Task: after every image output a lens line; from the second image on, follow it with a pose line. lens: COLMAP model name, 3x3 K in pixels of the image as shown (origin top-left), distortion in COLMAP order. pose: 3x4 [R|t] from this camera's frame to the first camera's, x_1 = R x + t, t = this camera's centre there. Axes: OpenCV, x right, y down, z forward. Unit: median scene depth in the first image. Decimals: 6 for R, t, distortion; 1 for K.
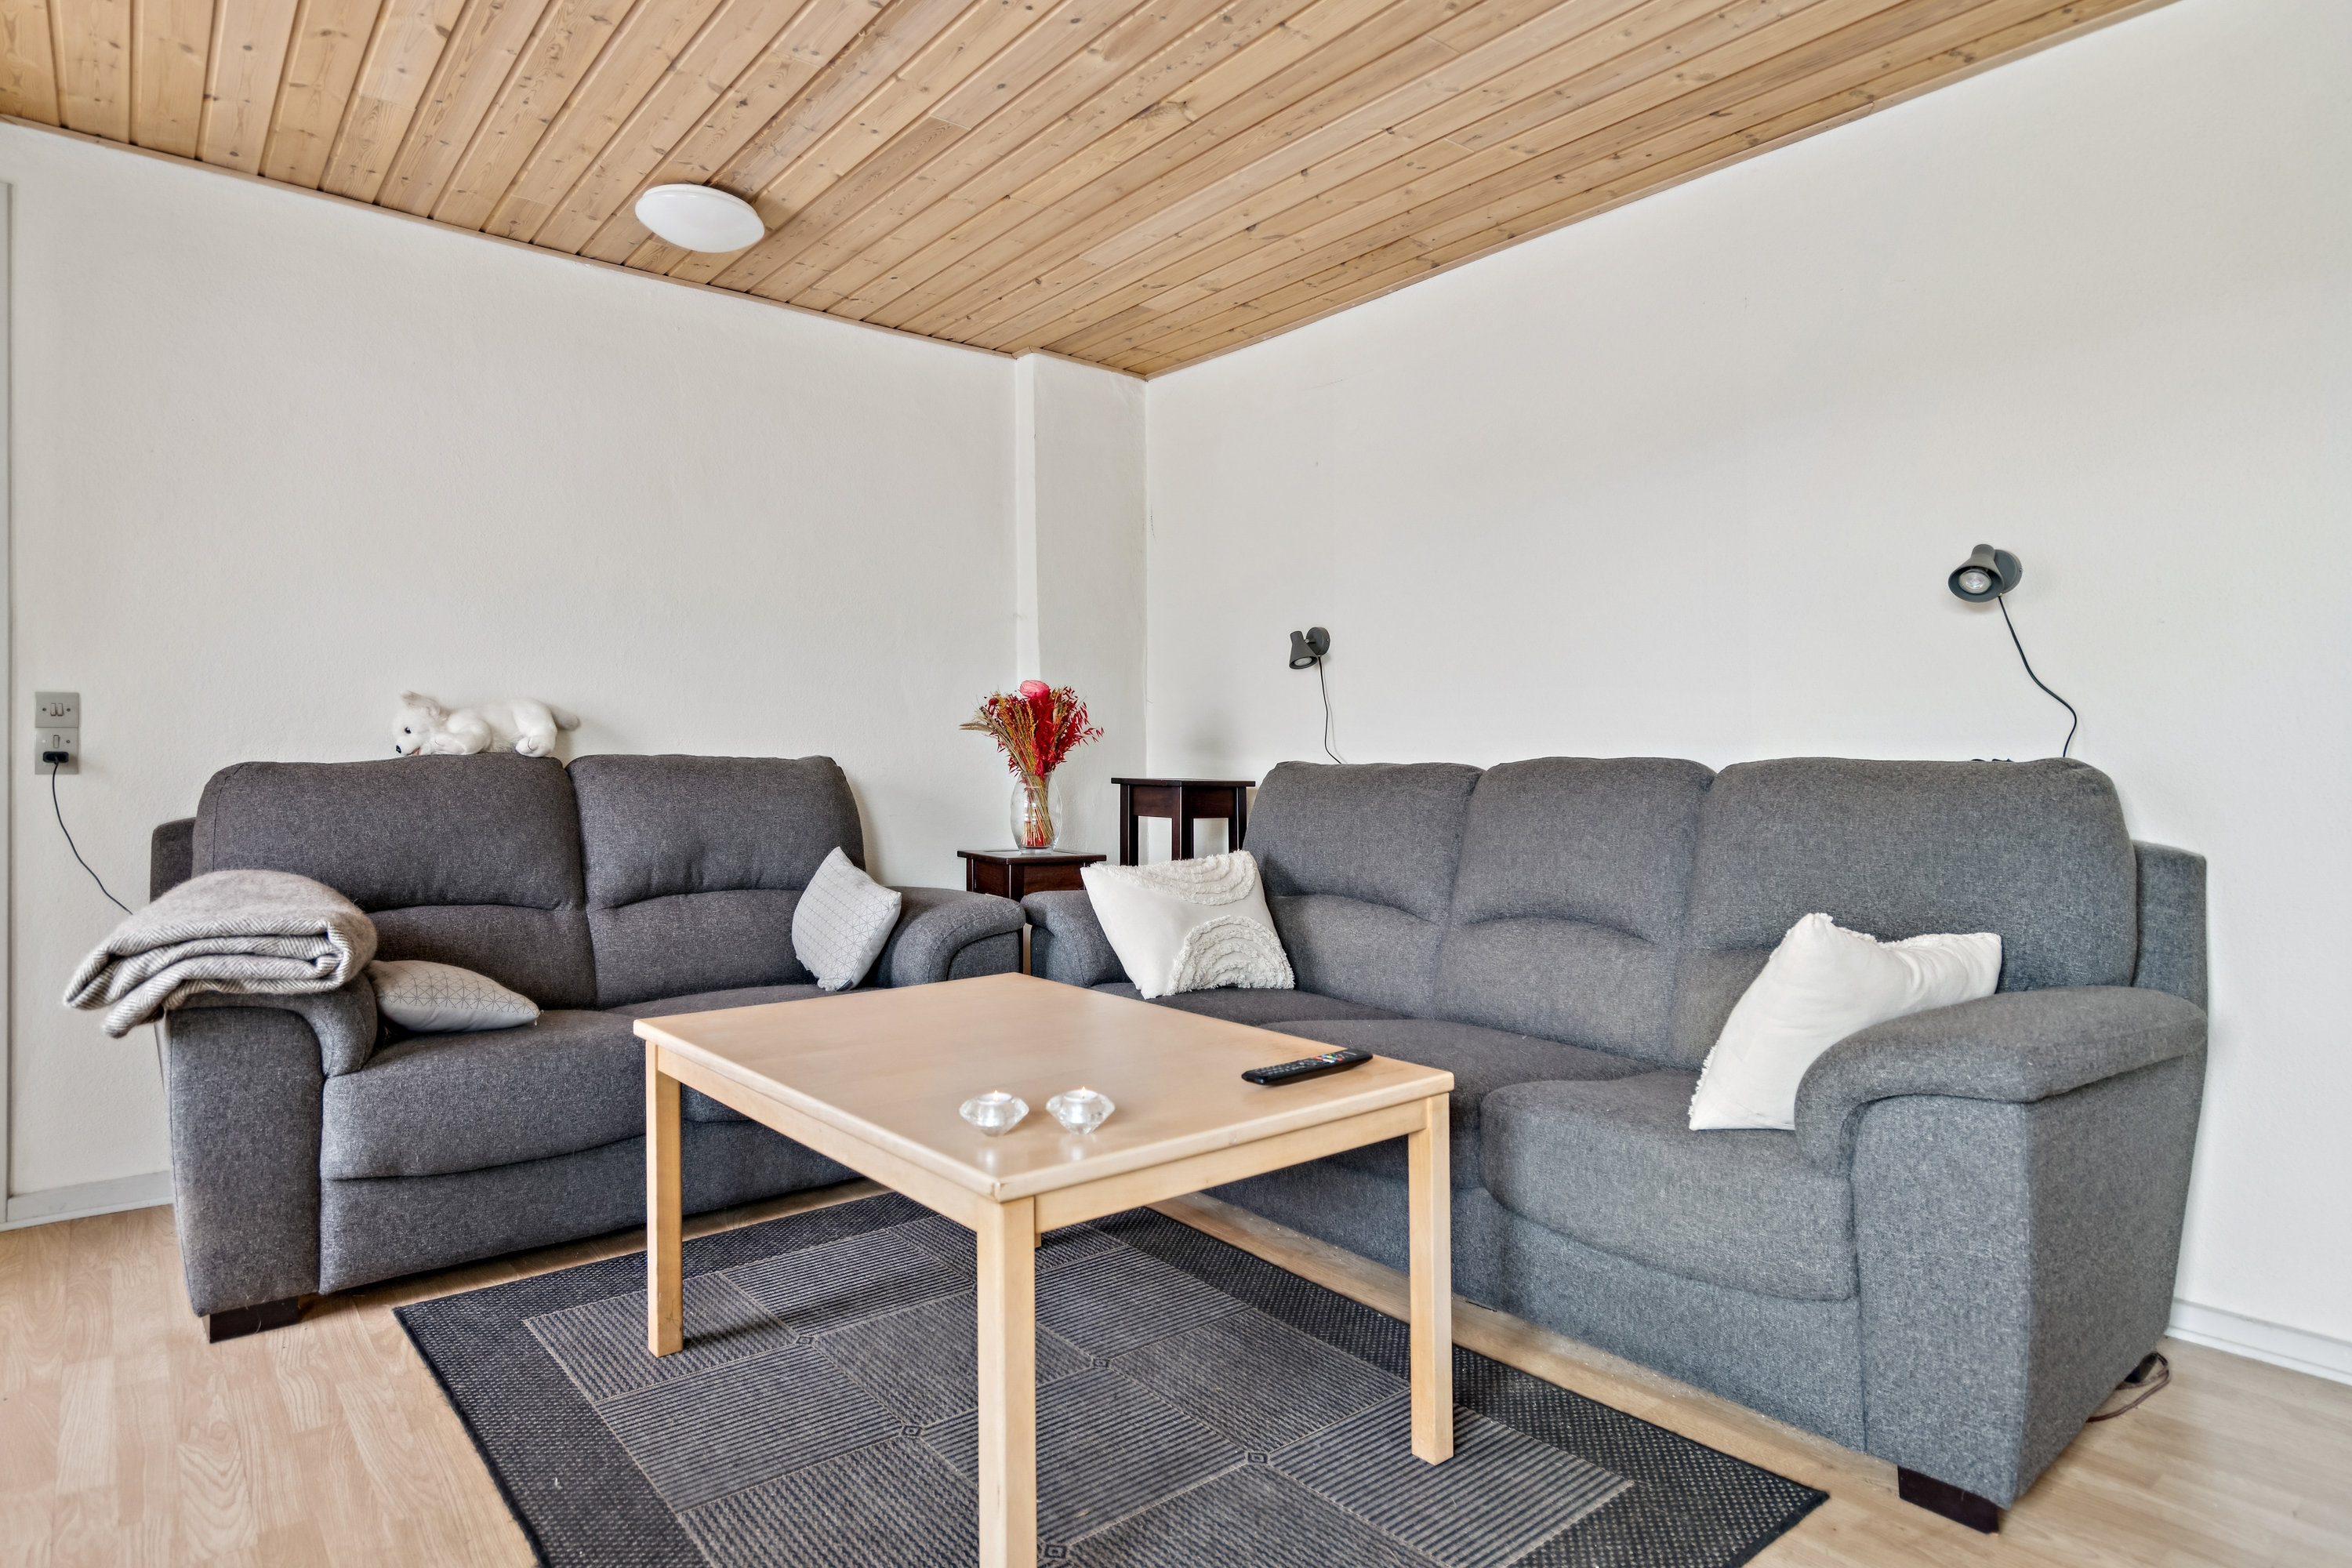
lens RADIAL K [[1339.0, 0, 1187.3], [0, 1339.0, 749.6], [0, 0, 1]] dist [0.004690, 0.002303]
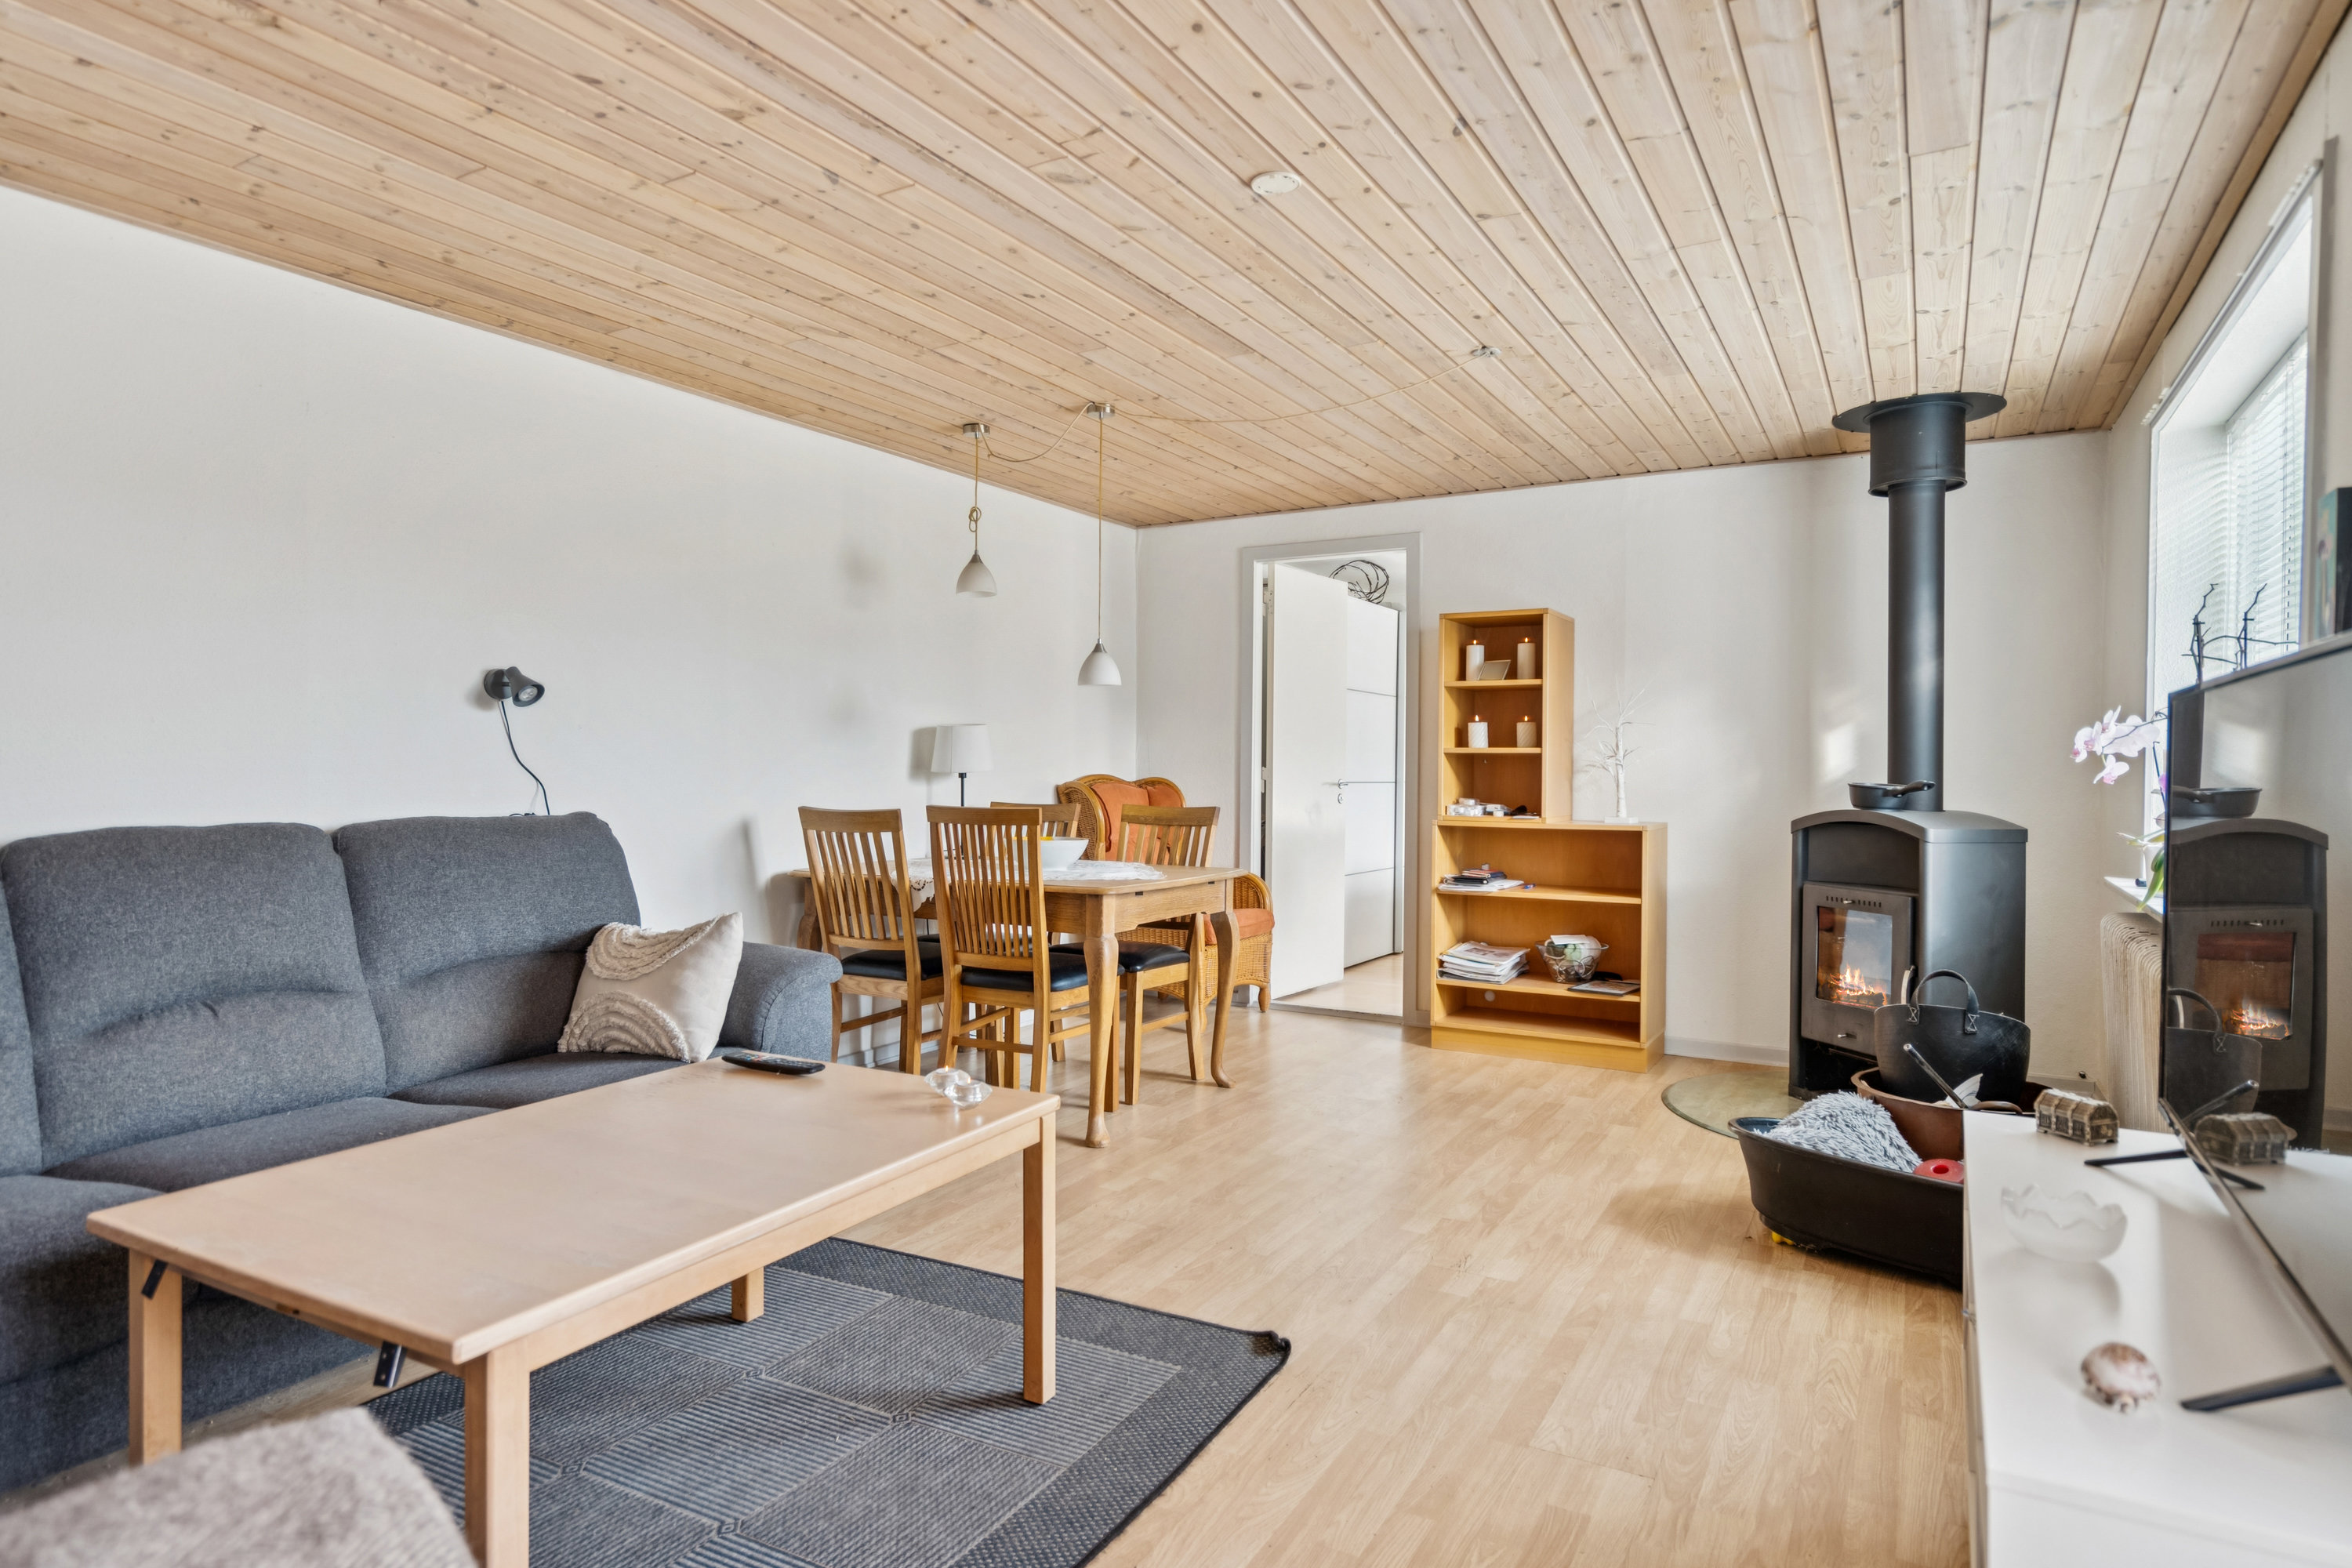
lens RADIAL K [[1339.0, 0, 1173.2], [0, 1339.0, 776.1], [0, 0, 1]] dist [0.004690, 0.002303]
pose [[-0.371437, -0.015001, 0.928337, -0.795140], [-0.011279, 0.999869, 0.011644, -0.045428], [-0.928390, -0.006145, -0.371557, 0.676132]]
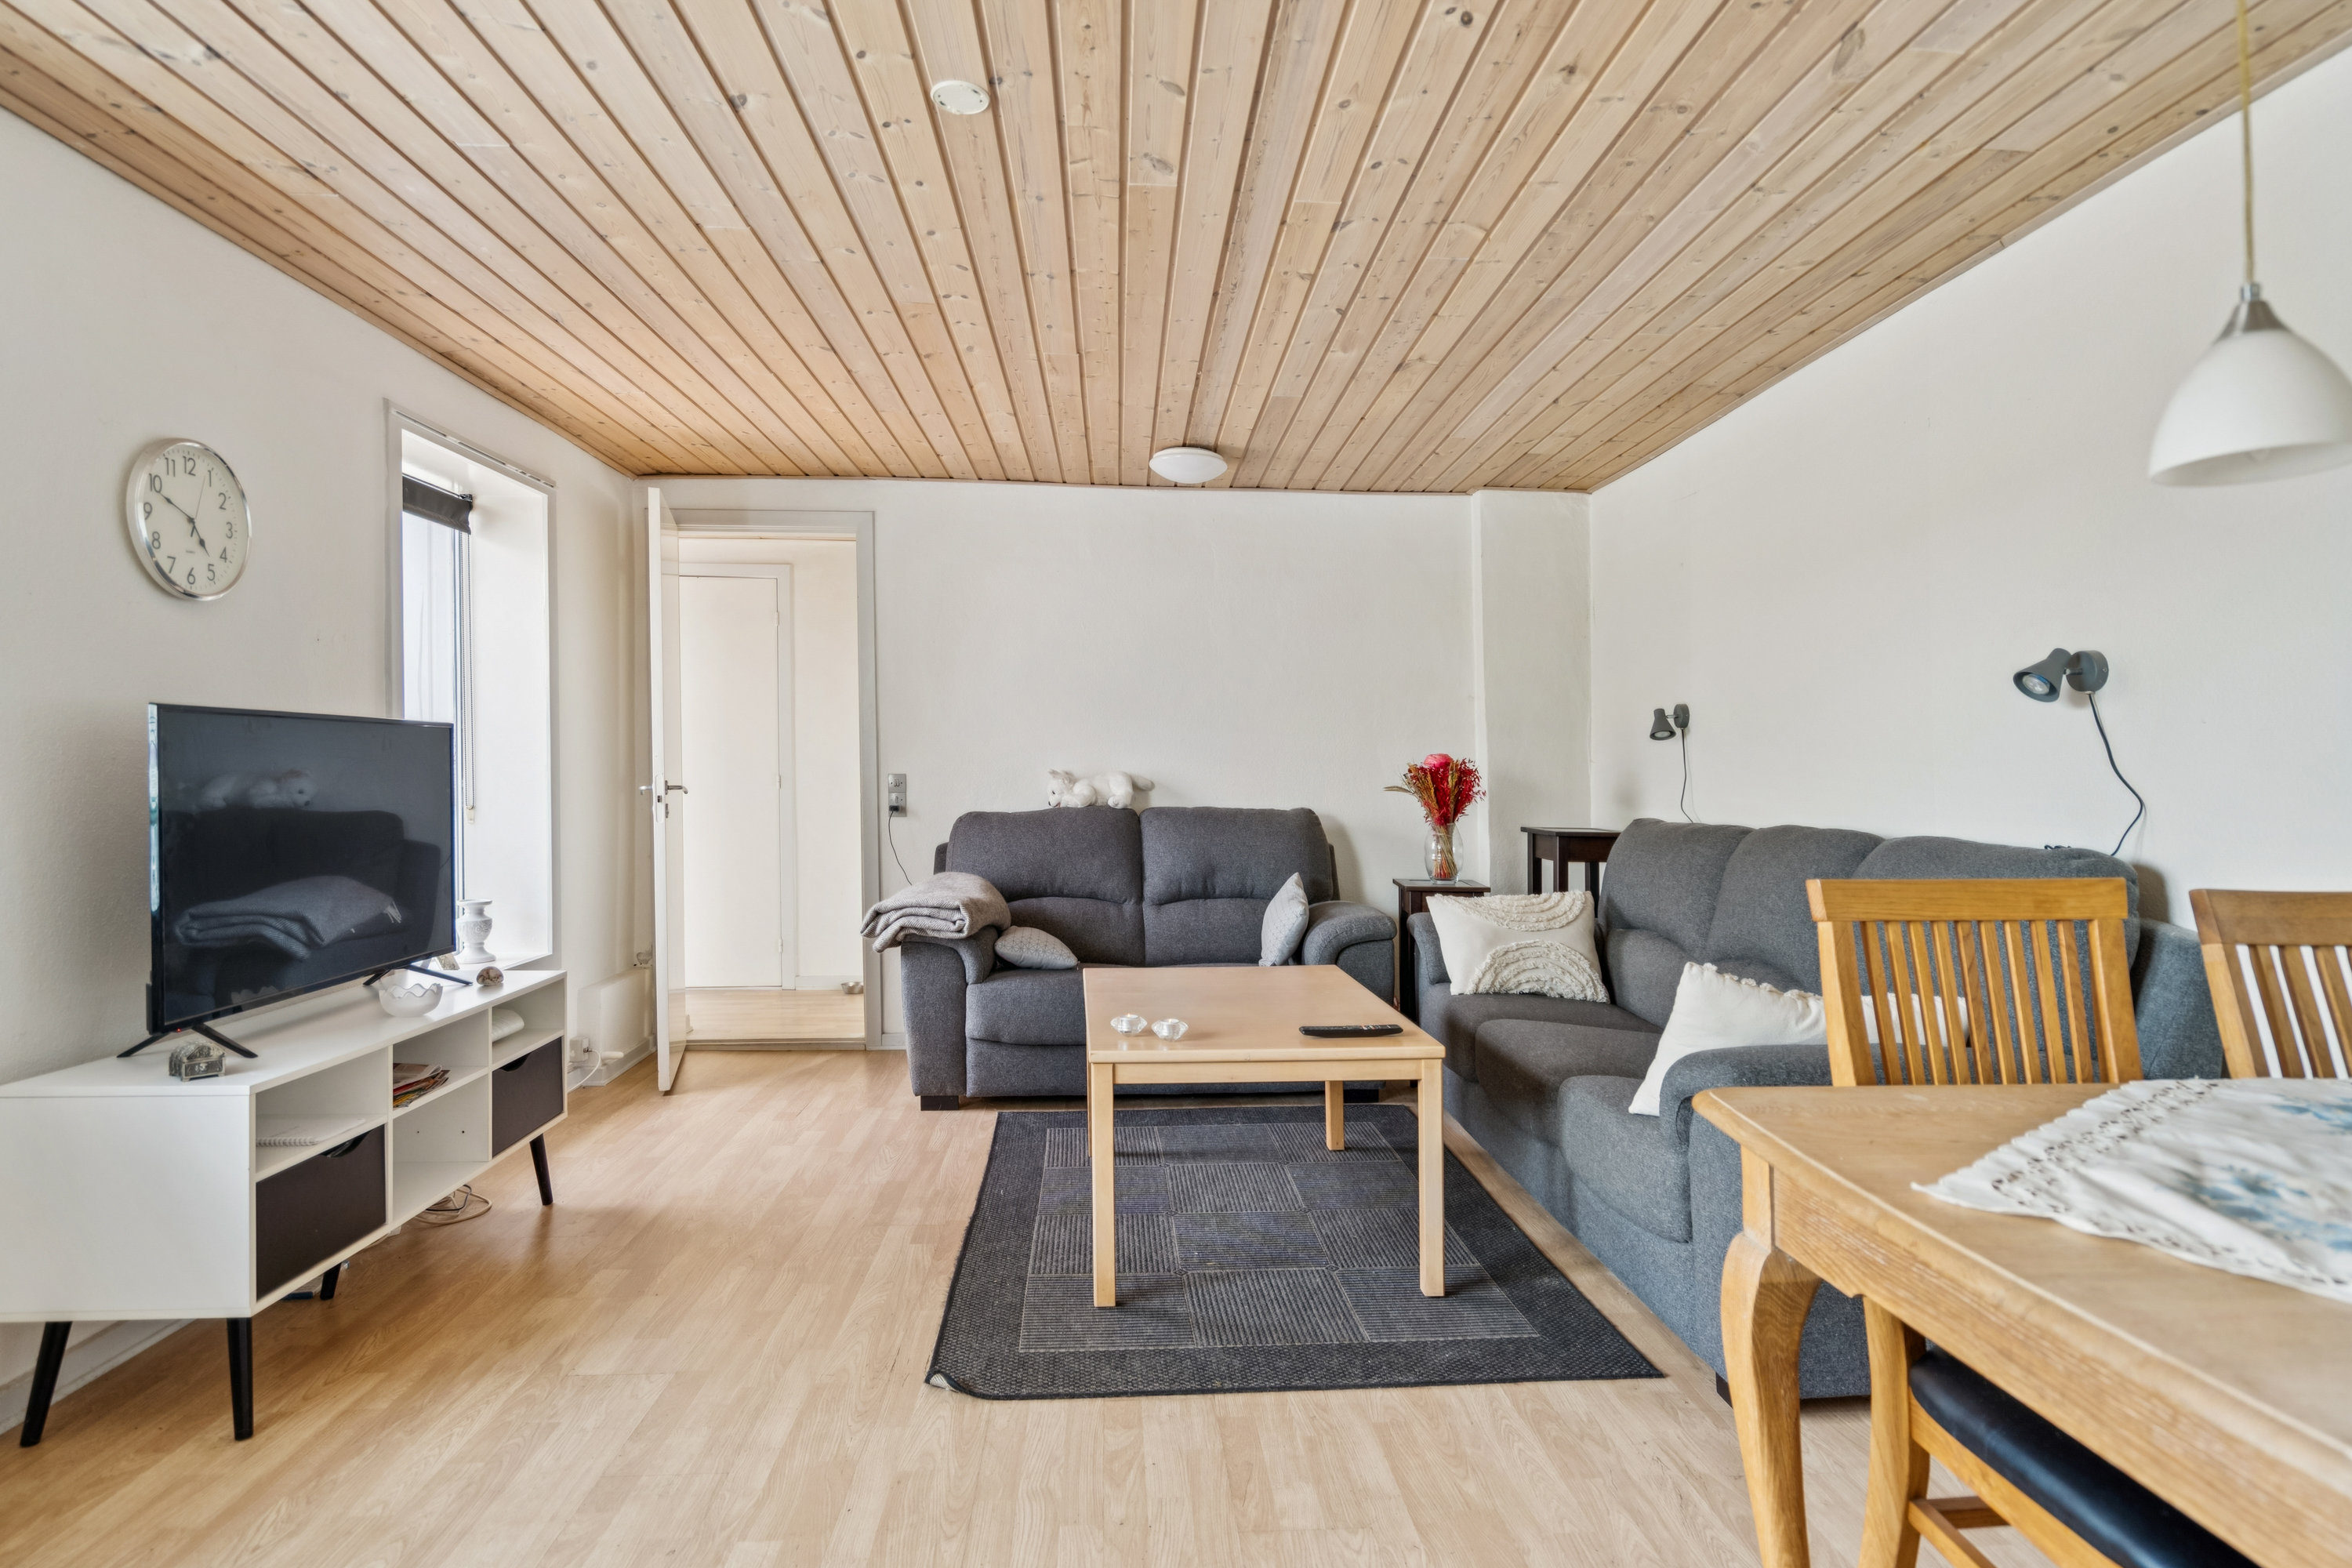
lens RADIAL K [[1218.8, 0, 1155.4], [0, 1218.8, 816.9], [0, 0, 1]] dist [0.004145, -0.000018]
pose [[0.812690, 0.018850, -0.582391, 0.445107], [0.003169, 0.999319, 0.036766, -0.042327], [0.582687, -0.031725, 0.812077, -0.182910]]
